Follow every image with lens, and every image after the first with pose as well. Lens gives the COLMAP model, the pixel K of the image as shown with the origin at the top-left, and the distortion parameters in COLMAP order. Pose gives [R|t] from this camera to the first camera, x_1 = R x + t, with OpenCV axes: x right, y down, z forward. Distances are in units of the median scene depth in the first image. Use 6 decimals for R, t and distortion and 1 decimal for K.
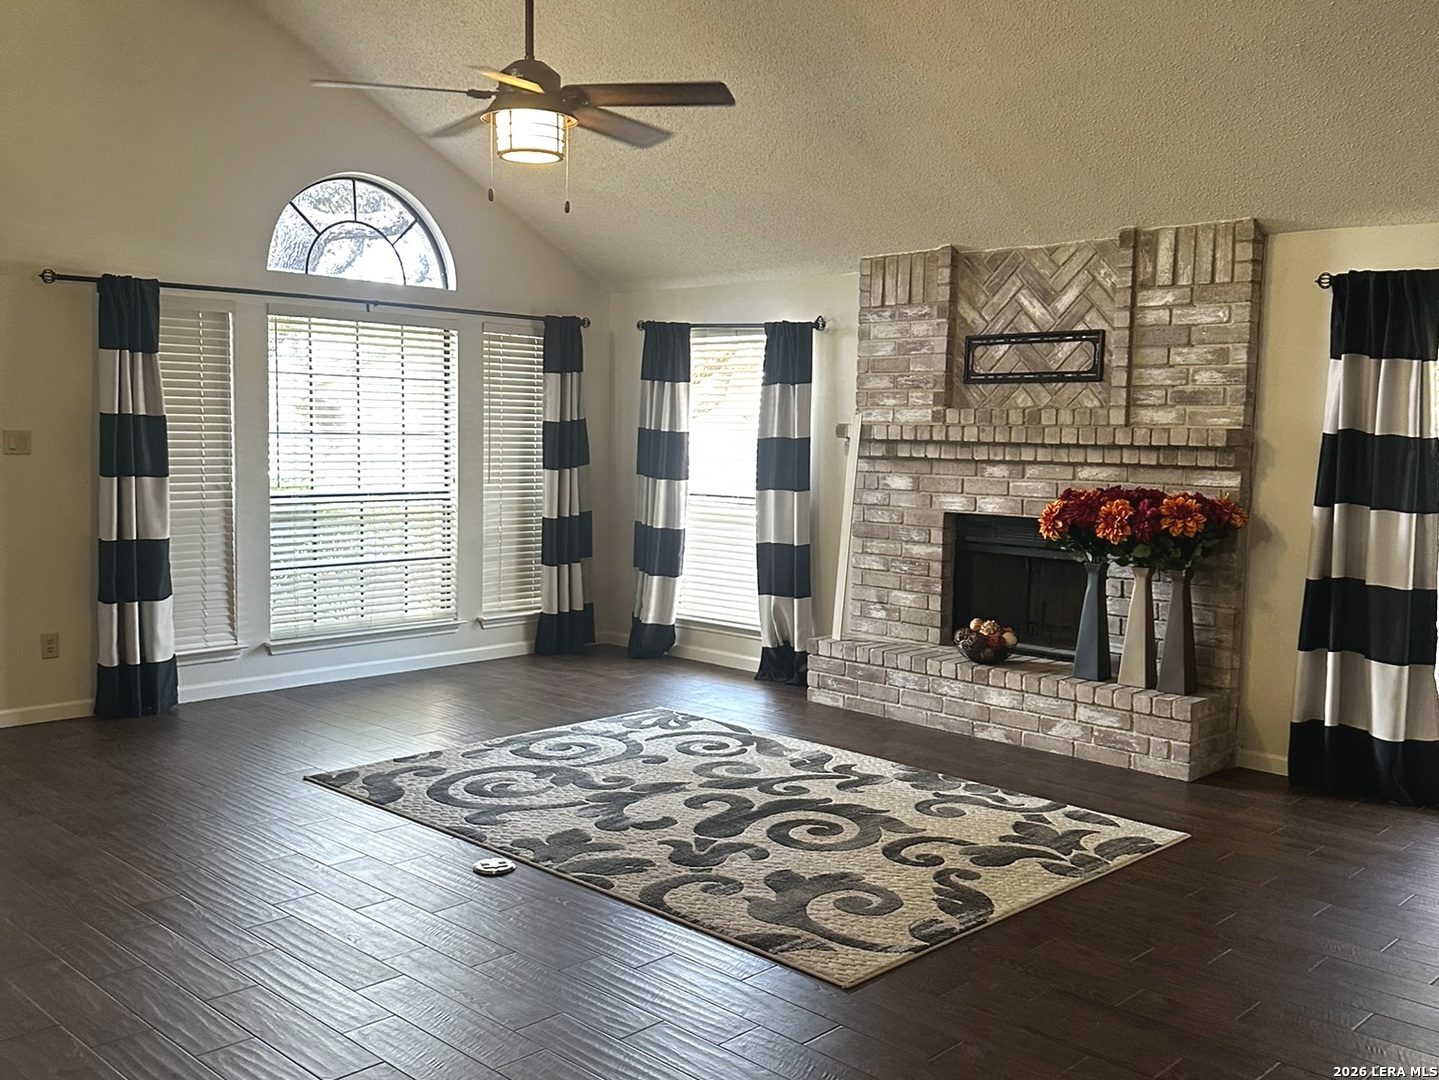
lens RADIAL K [[1320.9, 0, 707.2], [0, 1320.9, 501.8], [0, 0, 1]] dist [0.032323, 0.000000]
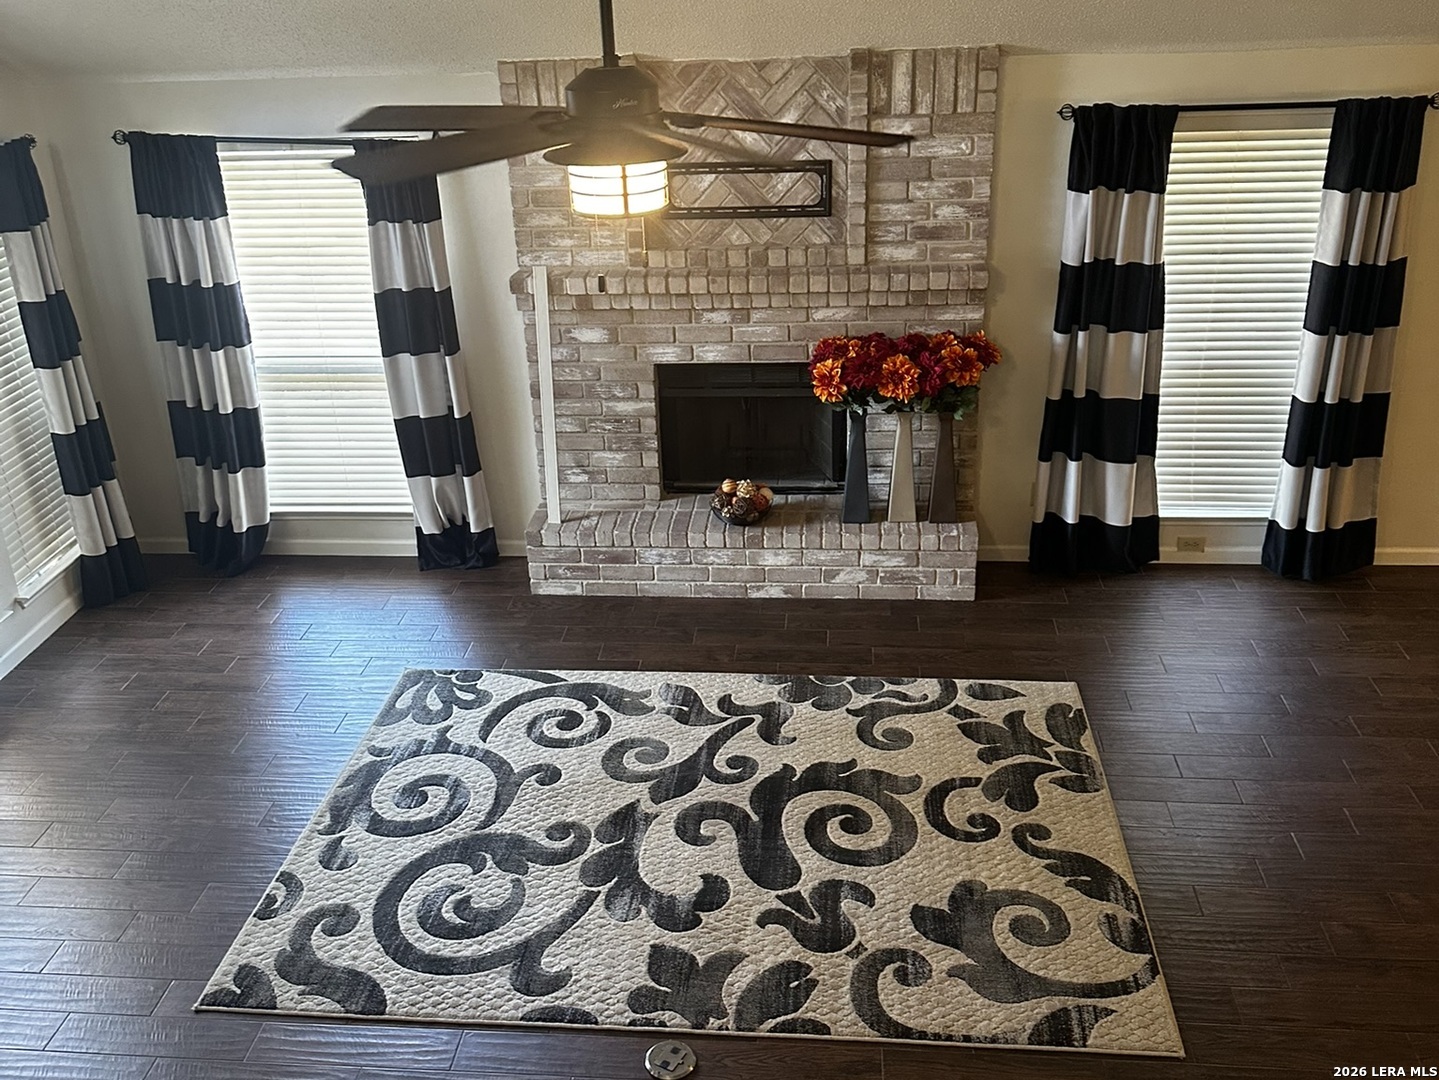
lens RADIAL K [[1320.9, 0, 707.2], [0, 1320.9, 502.6], [0, 0, 1]] dist [0.032323, 0.000000]
pose [[0.780164, -0.284140, 0.557323, -0.366529], [0.087338, 0.931644, 0.352720, -0.249307], [-0.619448, -0.226504, 0.751652, 0.312726]]
